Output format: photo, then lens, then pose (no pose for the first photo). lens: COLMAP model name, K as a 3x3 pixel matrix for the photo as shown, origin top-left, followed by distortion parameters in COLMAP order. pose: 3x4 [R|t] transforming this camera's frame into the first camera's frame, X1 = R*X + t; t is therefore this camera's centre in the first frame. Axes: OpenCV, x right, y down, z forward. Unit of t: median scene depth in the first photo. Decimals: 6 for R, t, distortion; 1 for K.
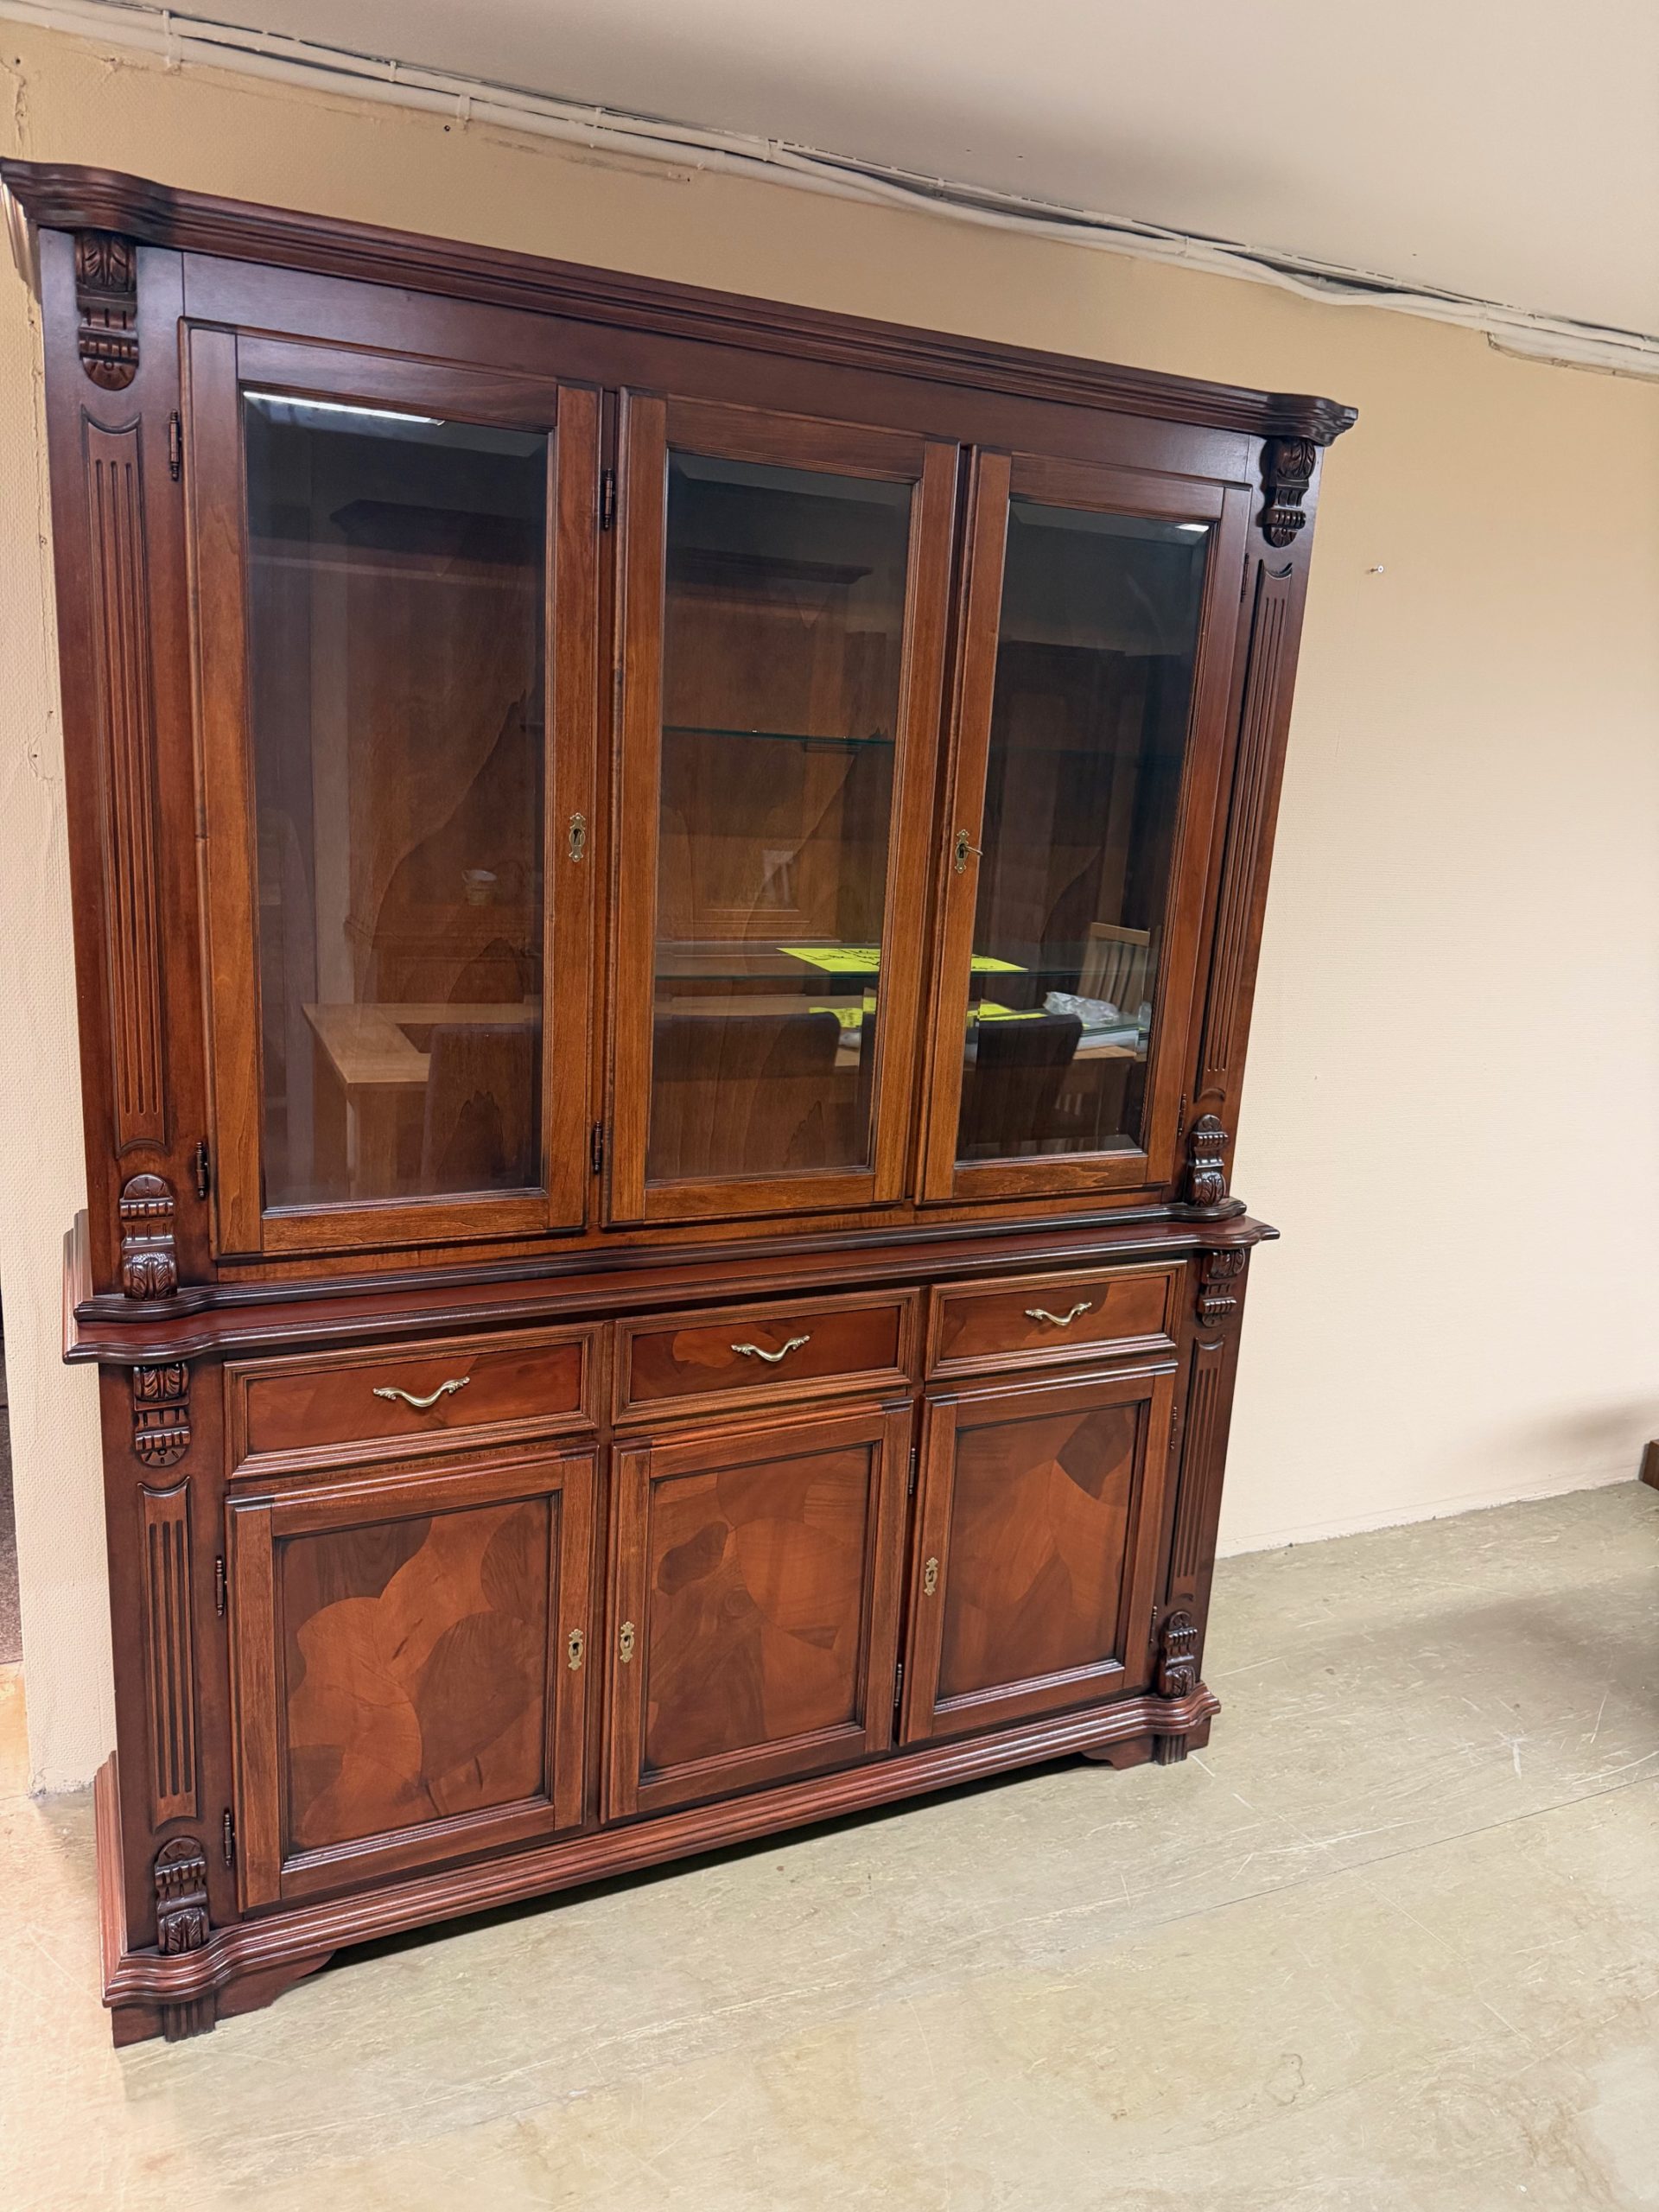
lens RADIAL K [[1565.7, 0, 835.6], [0, 1565.7, 1106.5], [0, 0, 1]] dist [0.022932, -0.052829]
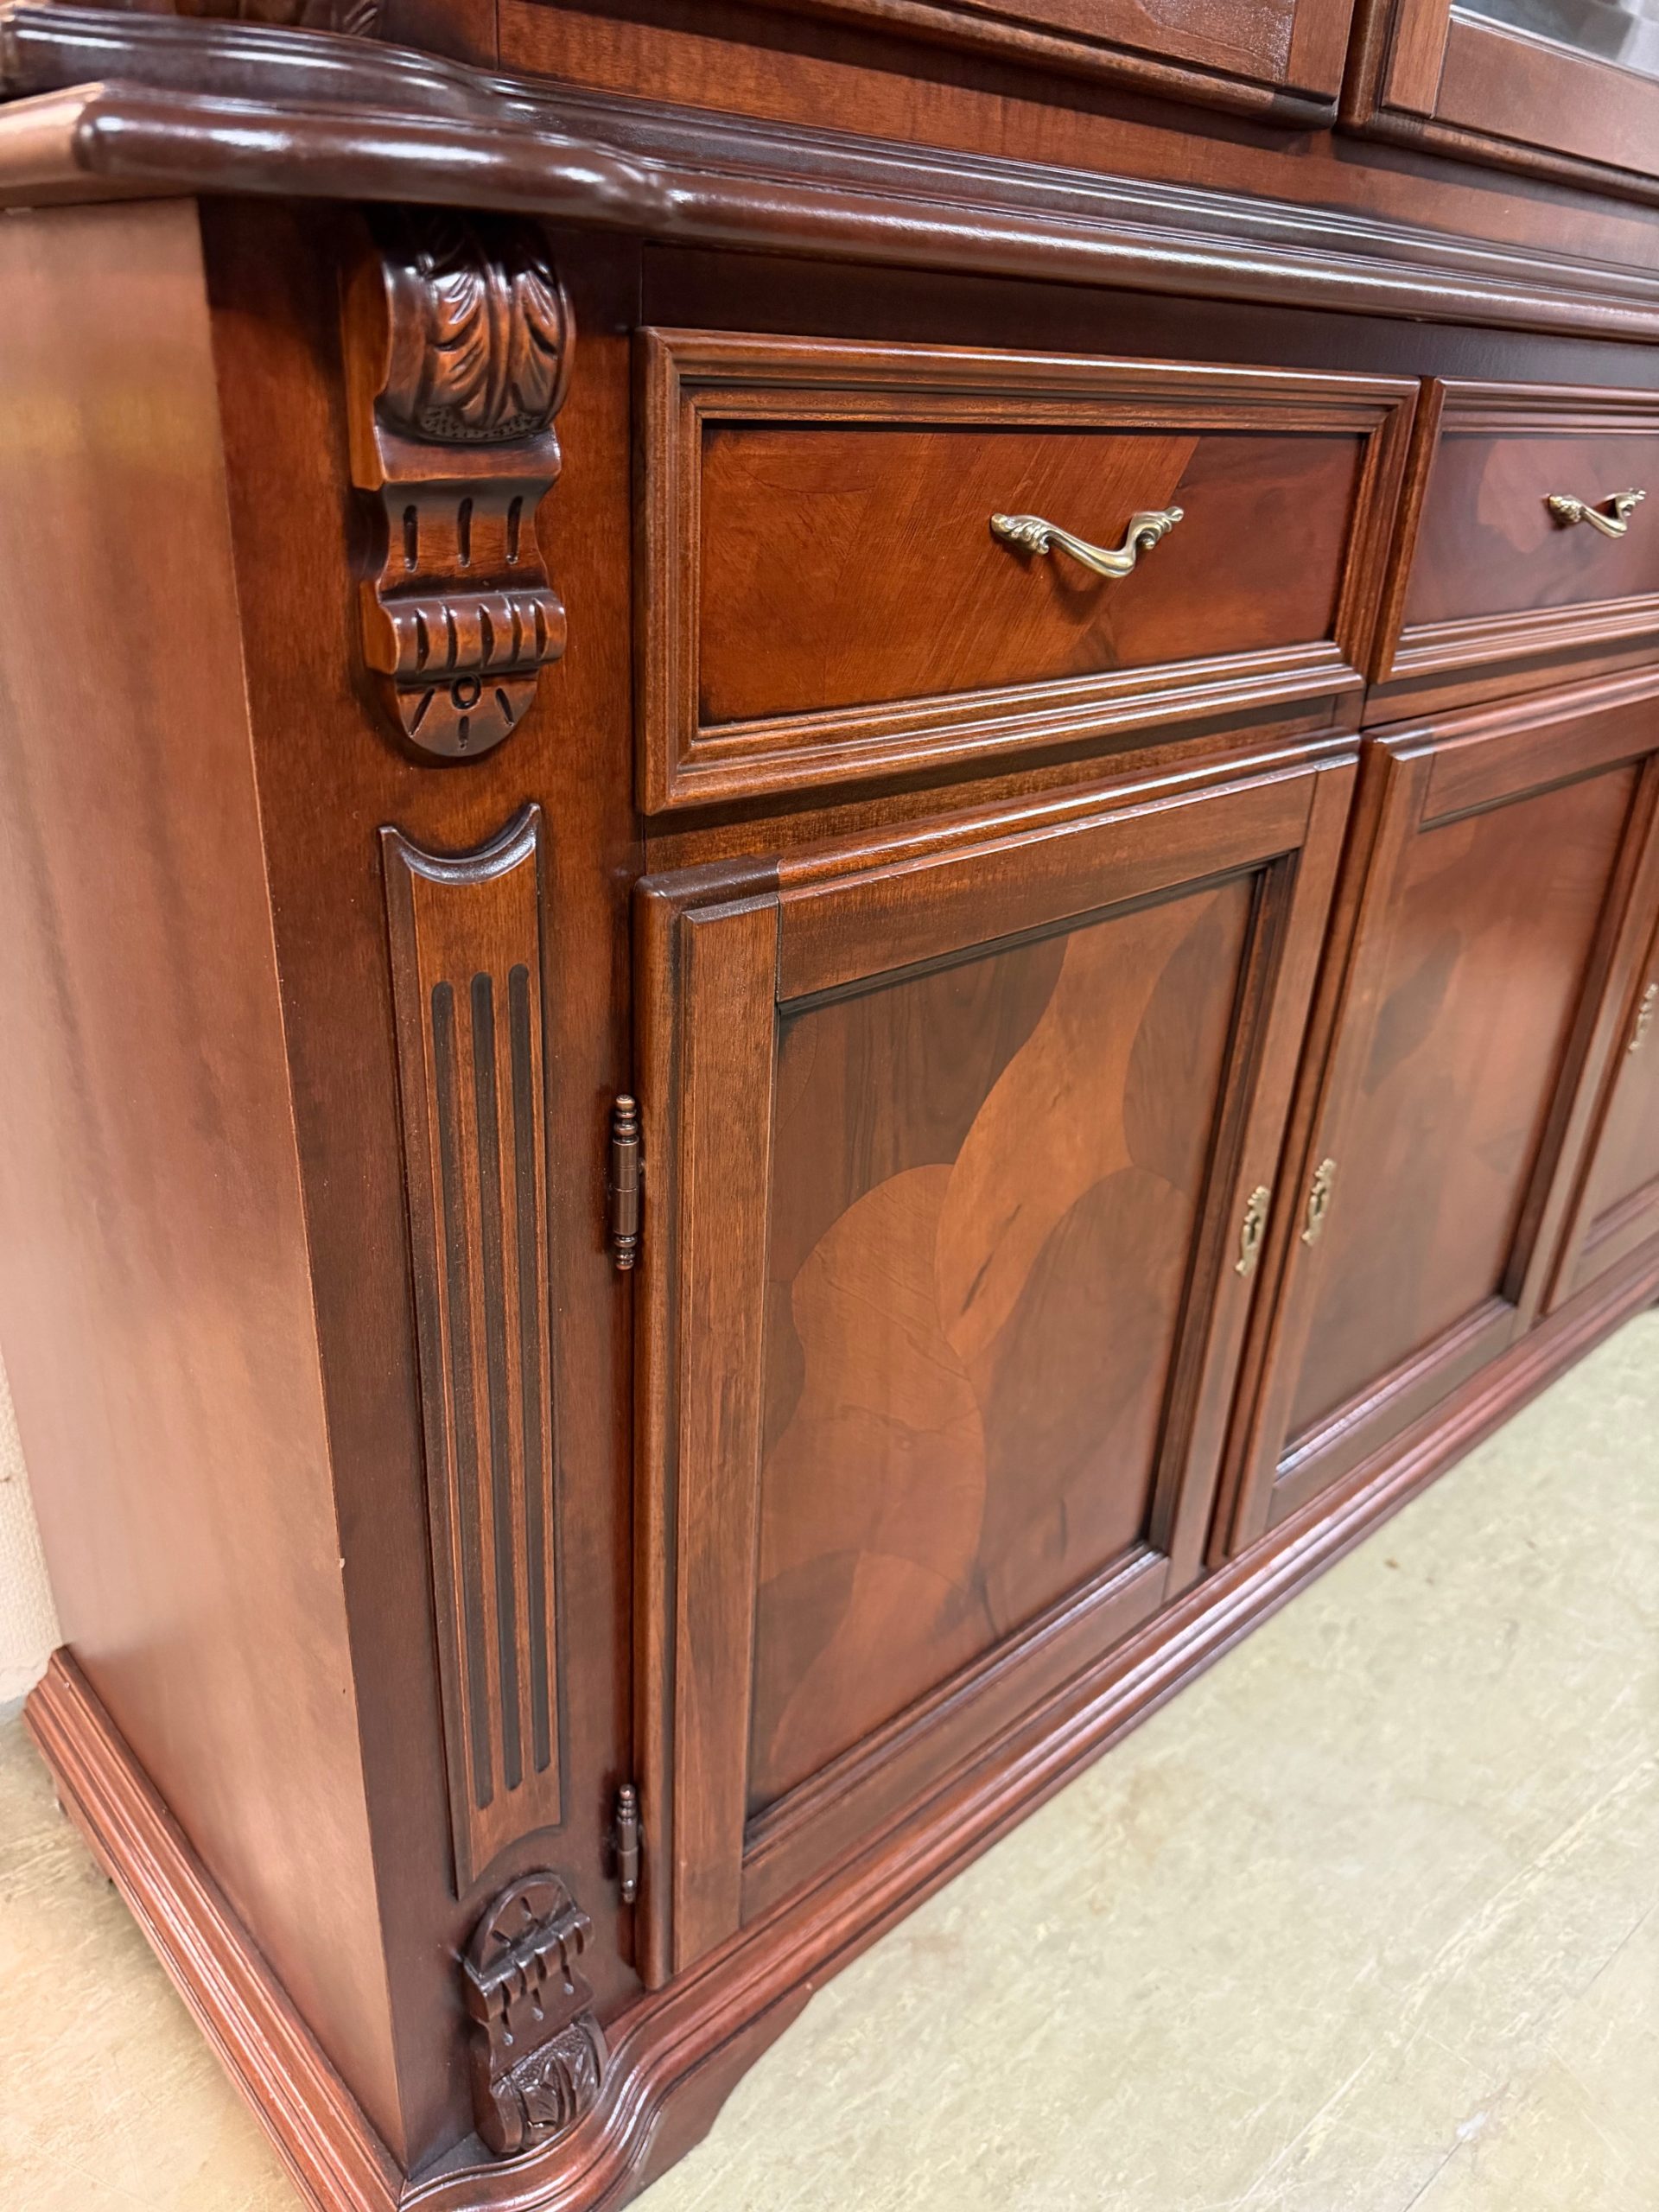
lens RADIAL K [[1565.7, 0, 820.8], [0, 1565.7, 1100.5], [0, 0, 1]] dist [0.022932, -0.052829]
pose [[0.957532, -0.129858, 0.257426, -0.407441], [0.063860, 0.966177, 0.249850, 0.203900], [-0.281164, -0.222800, 0.933438, 0.665569]]
